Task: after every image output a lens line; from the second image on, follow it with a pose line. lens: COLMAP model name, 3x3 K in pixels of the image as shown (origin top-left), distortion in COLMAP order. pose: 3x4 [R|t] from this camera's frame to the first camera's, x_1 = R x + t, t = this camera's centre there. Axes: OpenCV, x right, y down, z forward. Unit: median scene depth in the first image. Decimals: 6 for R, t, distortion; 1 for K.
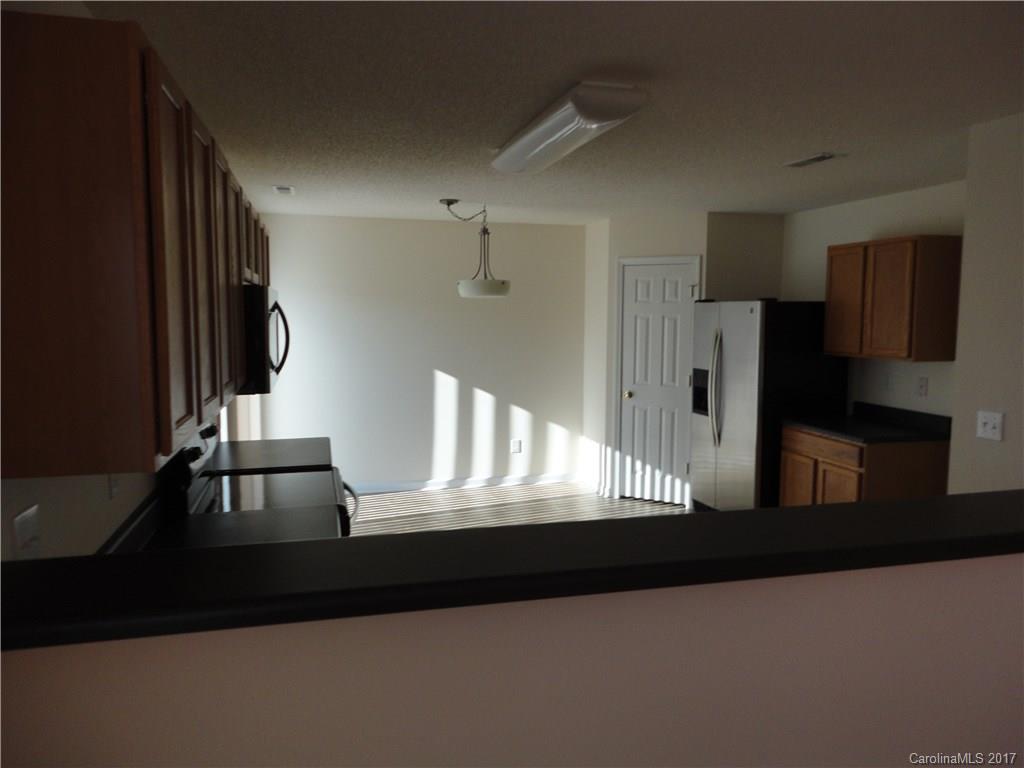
lens RADIAL K [[735.1, 0, 512.0], [0, 735.1, 384.0], [0, 0, 1]] dist [-0.002868, -0.003224]
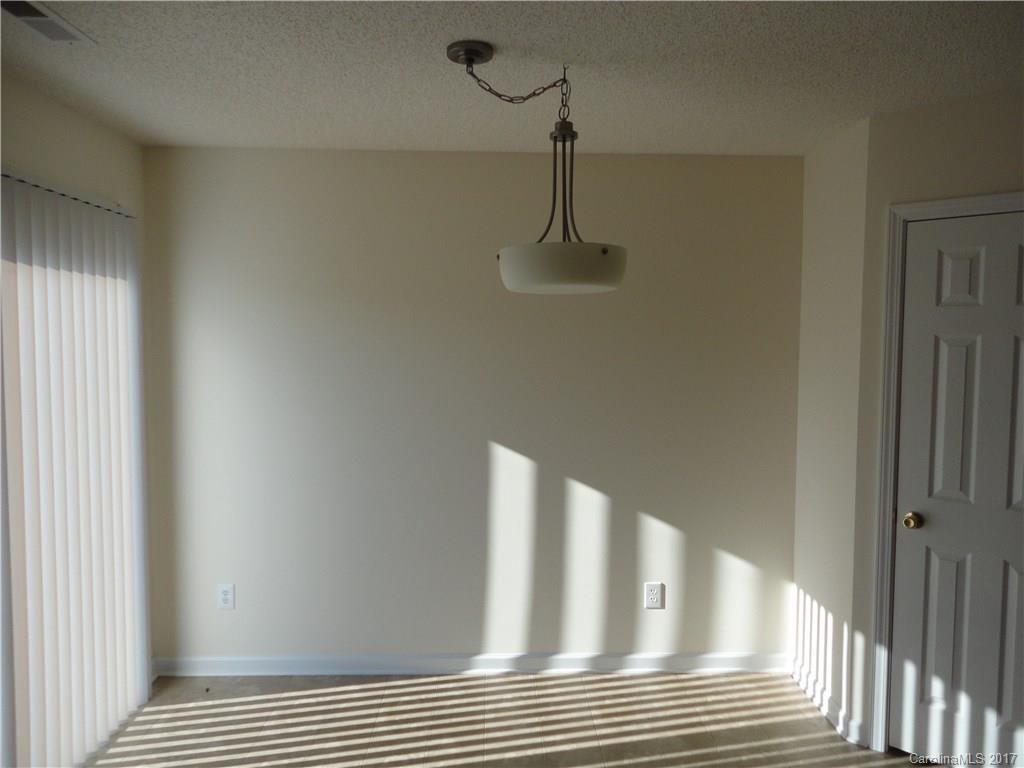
lens RADIAL K [[735.1, 0, 512.0], [0, 735.1, 384.0], [0, 0, 1]] dist [-0.002868, -0.003224]
pose [[0.972924, 0.015345, -0.230613, 0.027345], [-0.024299, 0.999055, -0.036038, -0.043280], [0.229842, 0.040666, 0.972378, 0.518800]]
